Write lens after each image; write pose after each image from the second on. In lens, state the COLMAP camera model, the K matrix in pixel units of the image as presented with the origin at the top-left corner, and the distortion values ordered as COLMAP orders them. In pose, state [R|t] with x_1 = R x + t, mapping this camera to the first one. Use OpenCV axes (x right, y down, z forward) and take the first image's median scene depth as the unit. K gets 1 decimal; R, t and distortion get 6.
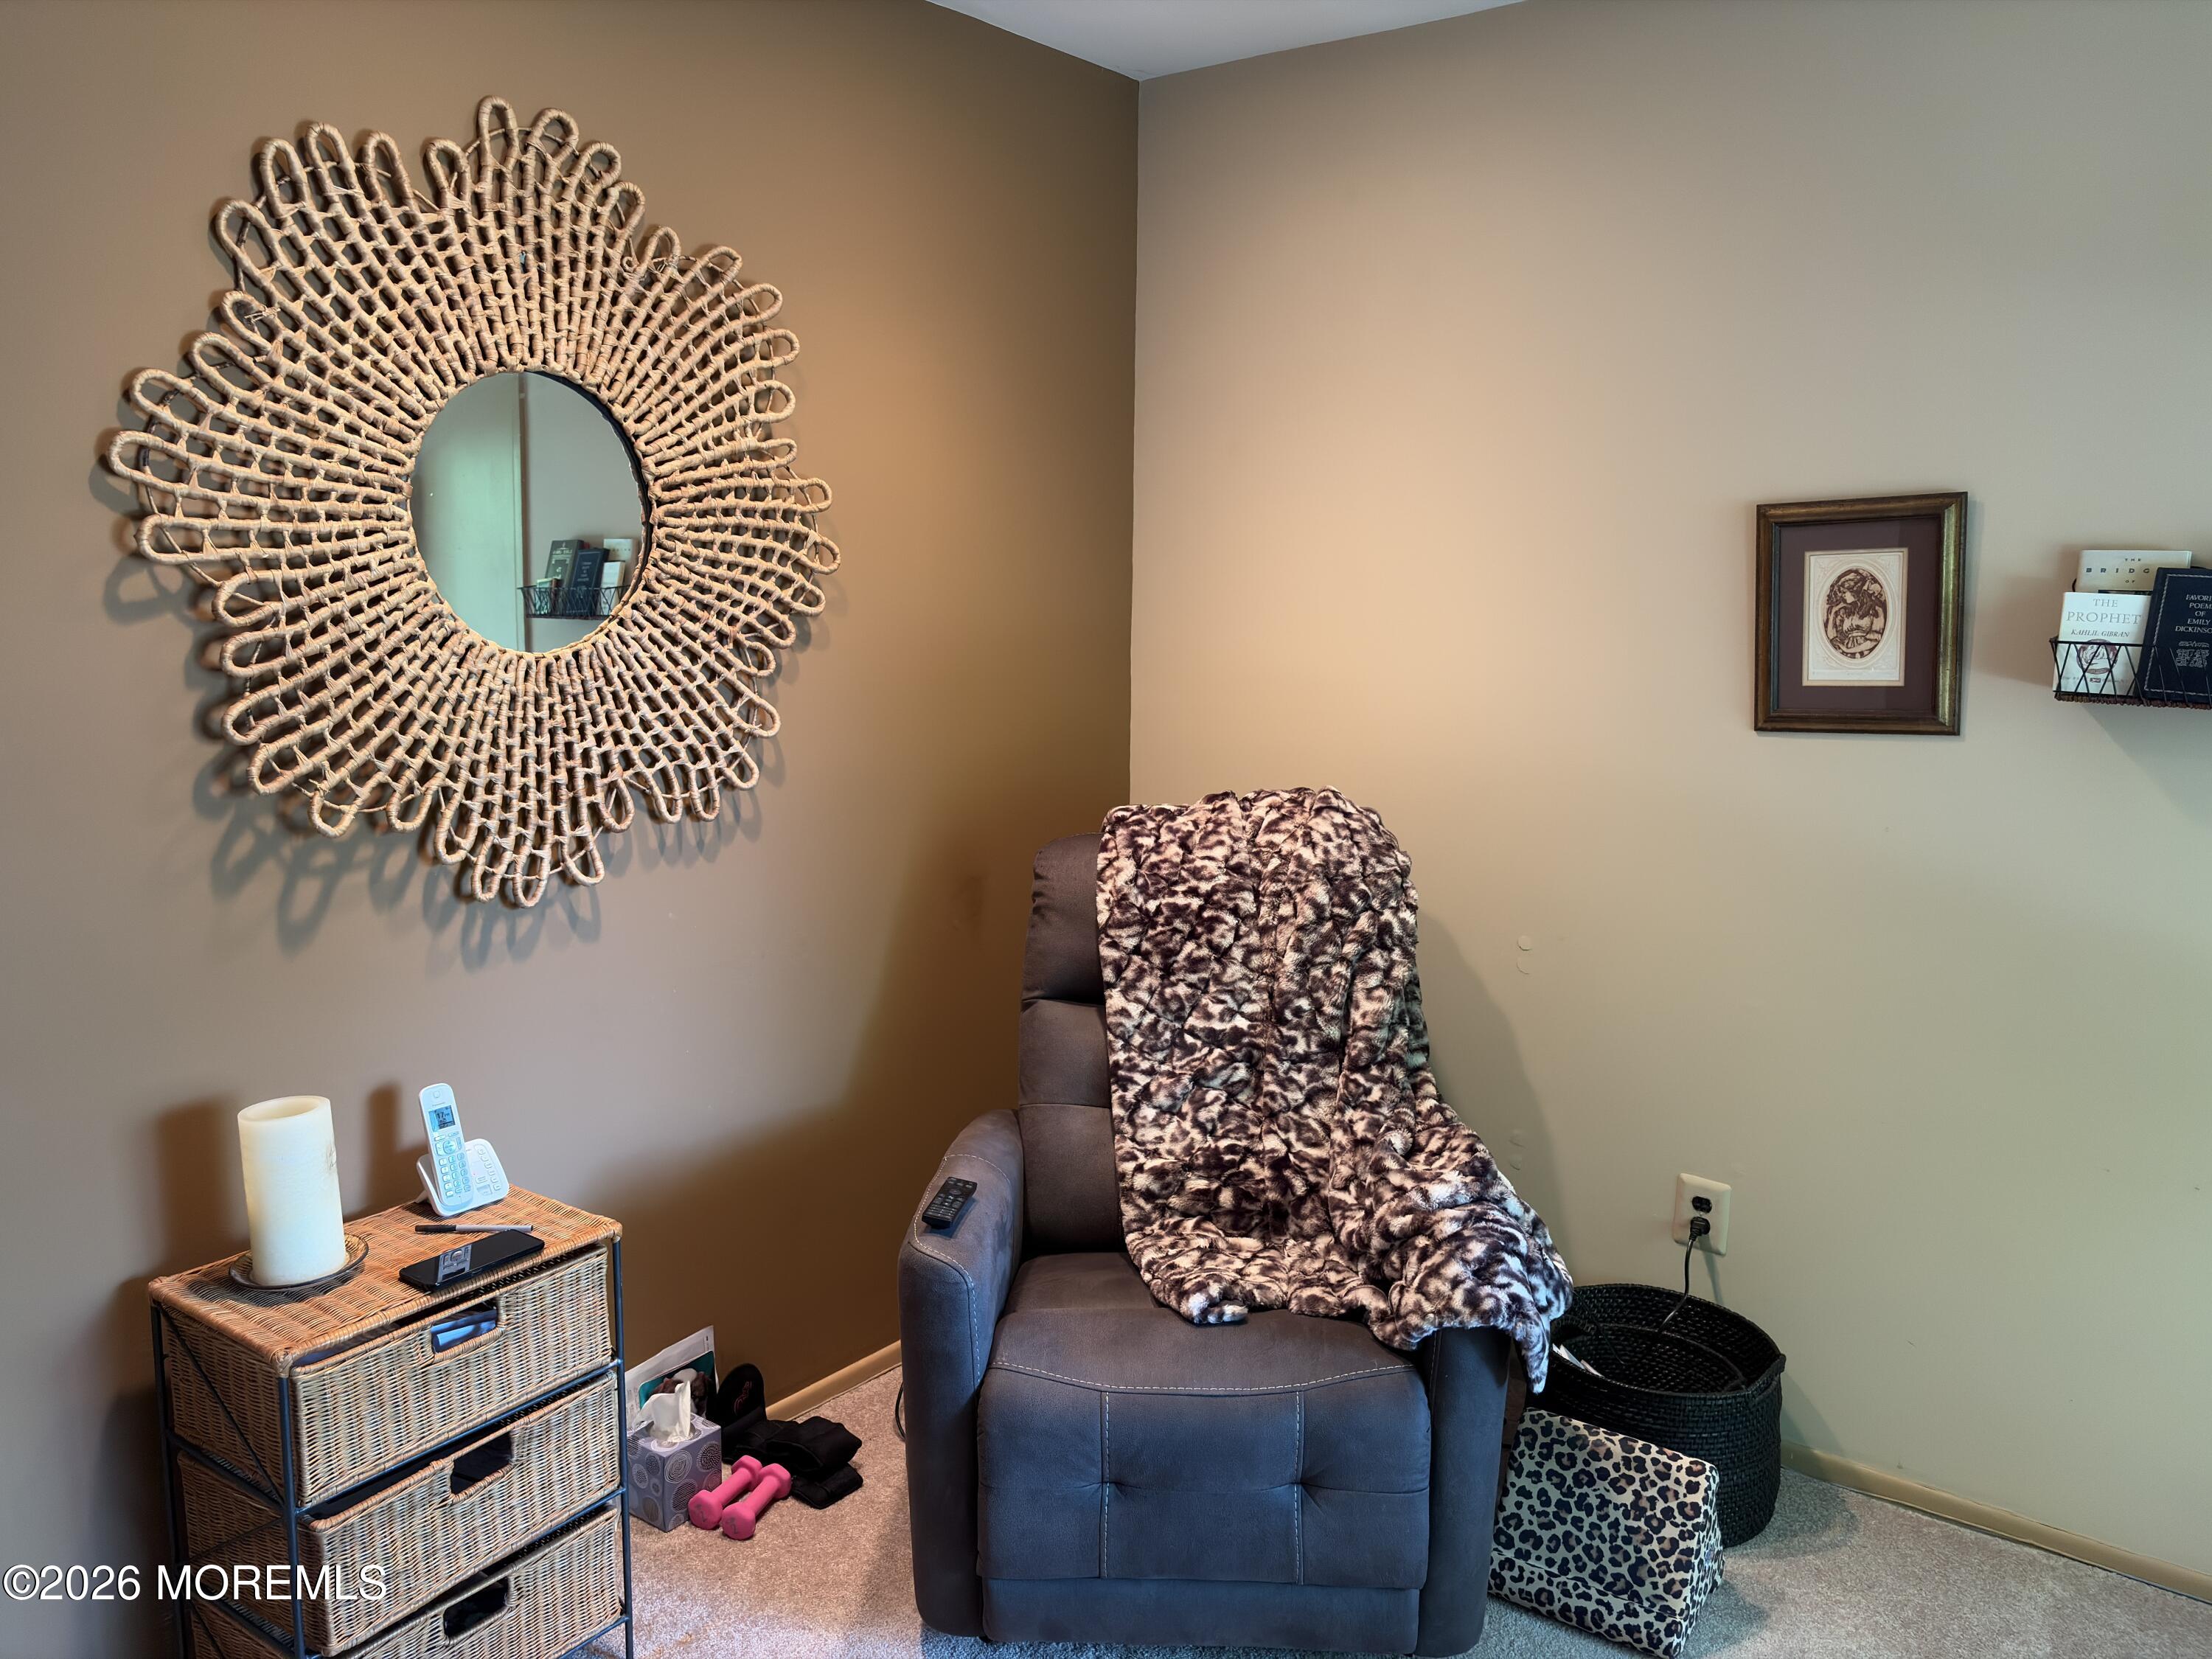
lens RADIAL K [[1658.3, 0, 1100.4], [0, 1658.3, 836.1], [0, 0, 1]] dist [0.065176, -0.077173]
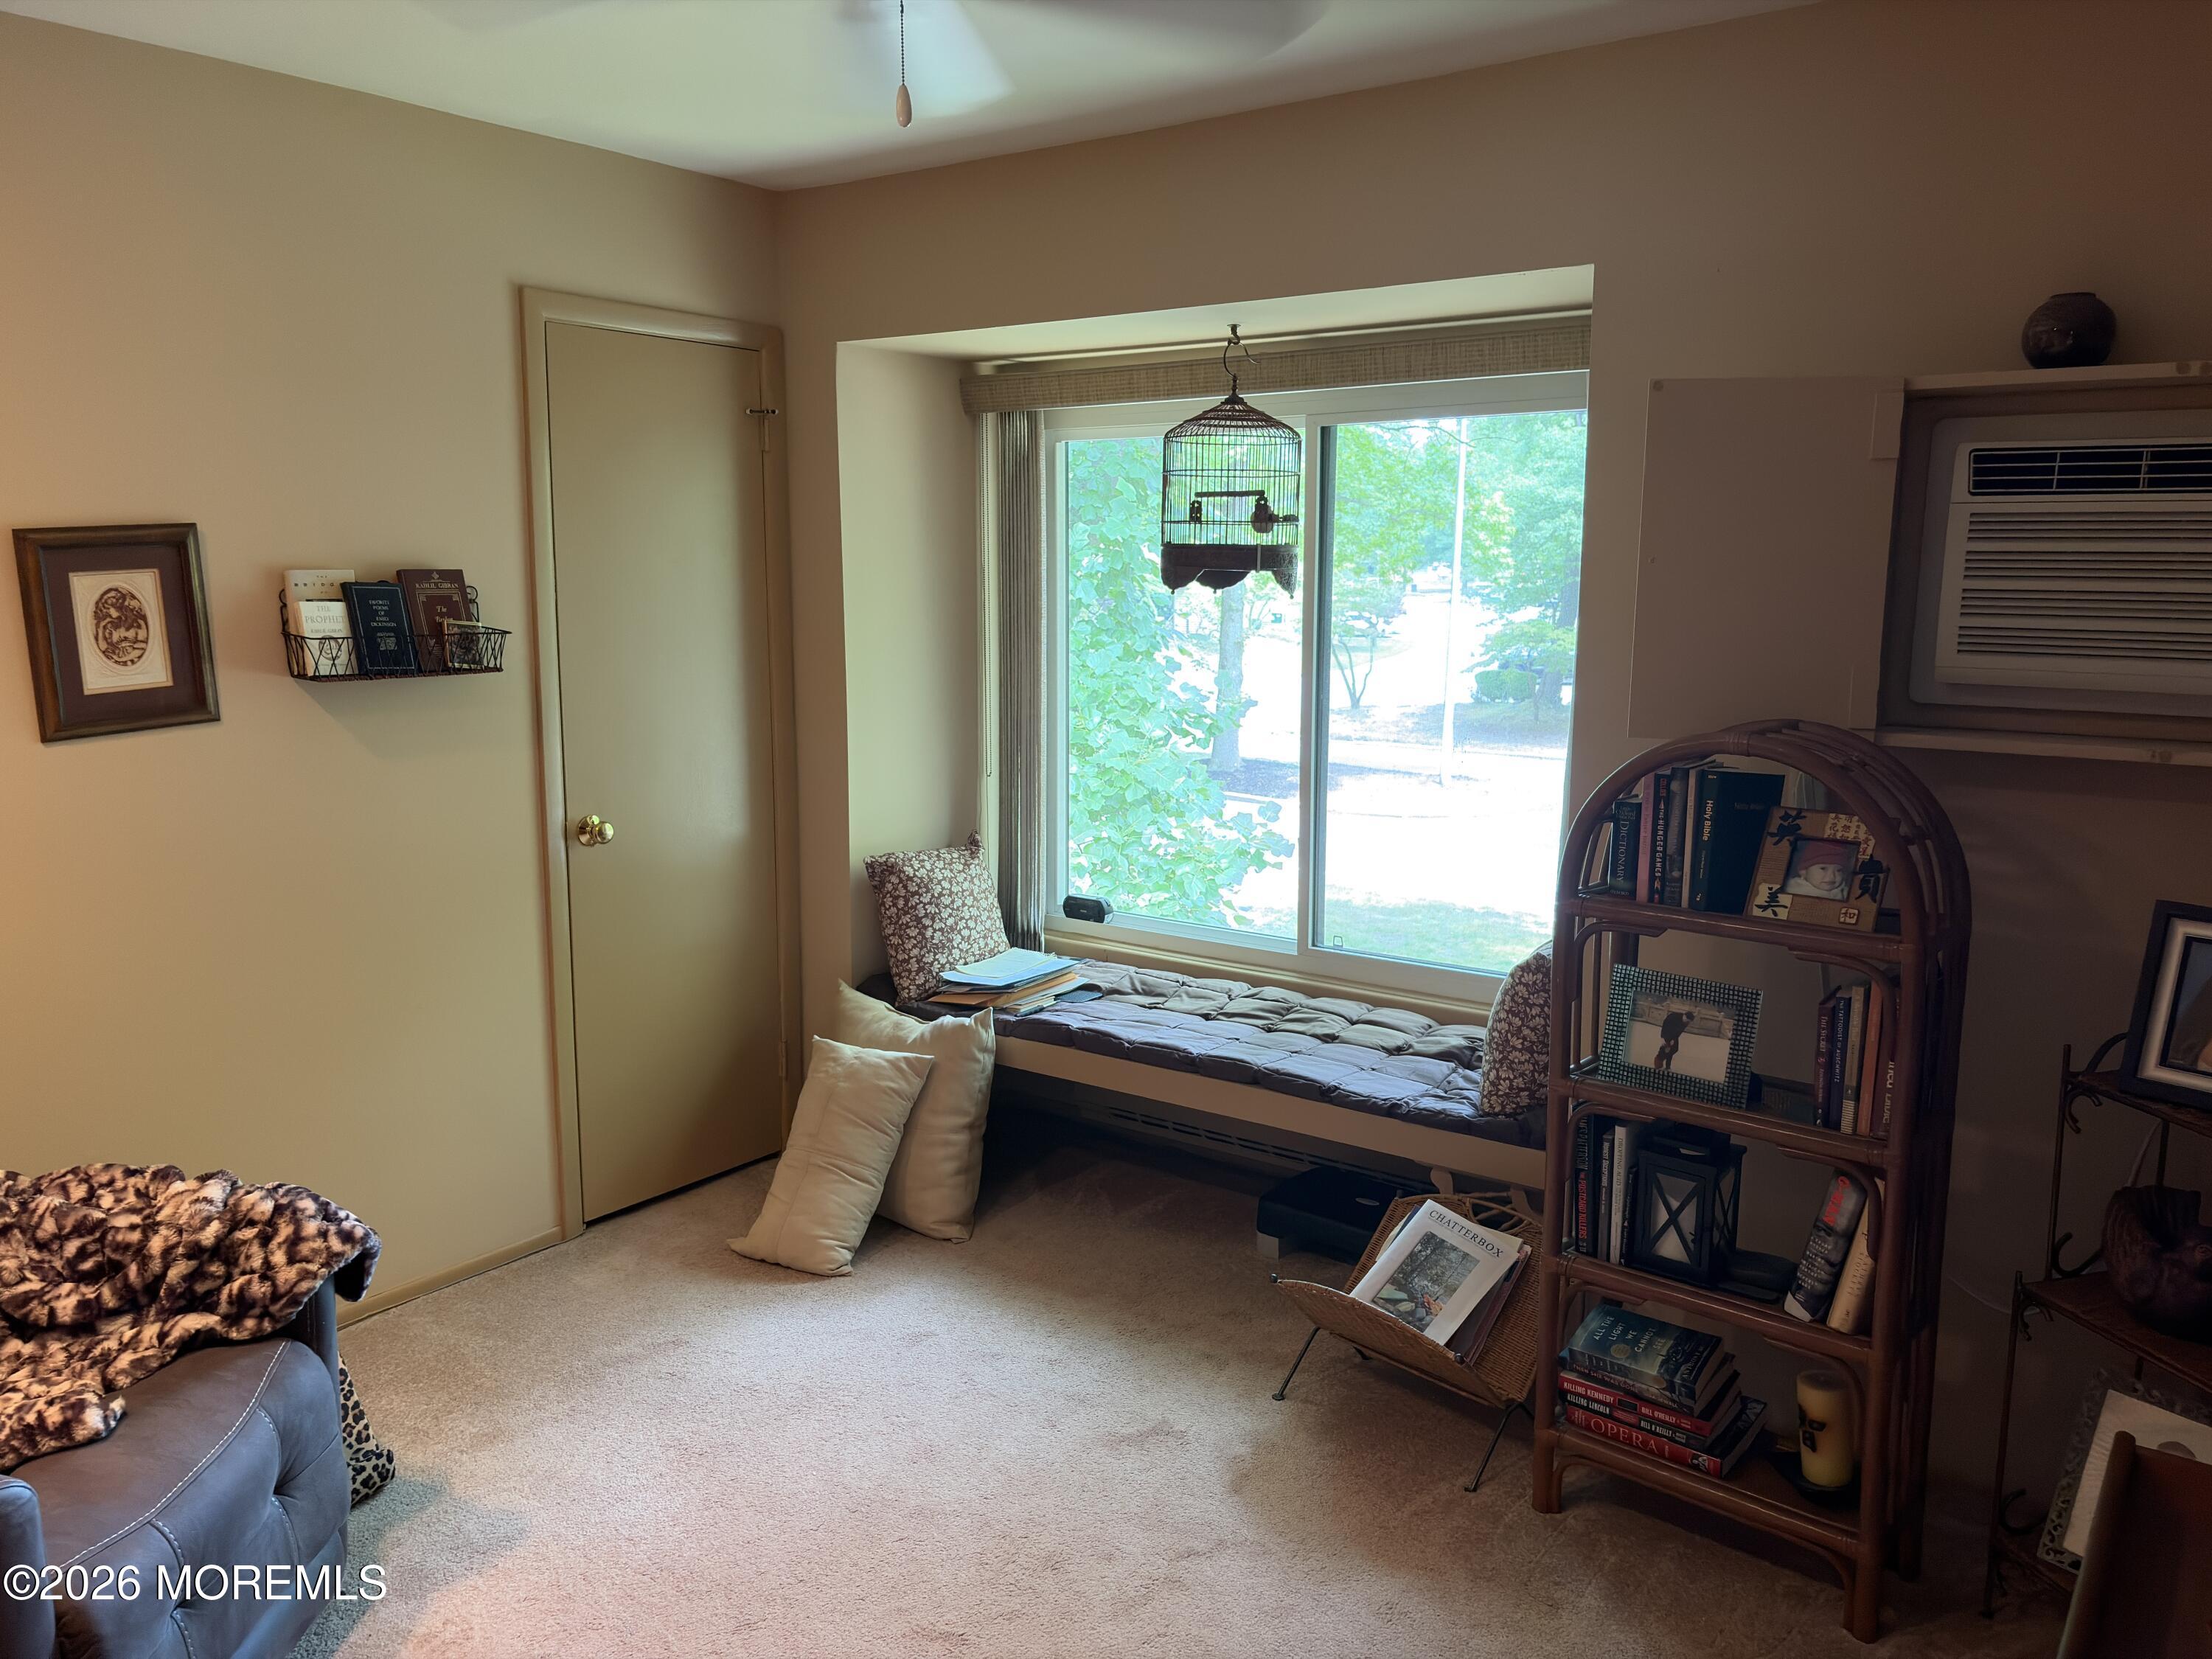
lens RADIAL K [[1658.3, 0, 1100.4], [0, 1658.3, 836.1], [0, 0, 1]] dist [0.065176, -0.077173]
pose [[-0.027658, -0.171740, 0.984754, -0.720451], [0.170544, 0.969877, 0.173936, -0.080708], [-0.984962, 0.172754, 0.002465, 0.371248]]
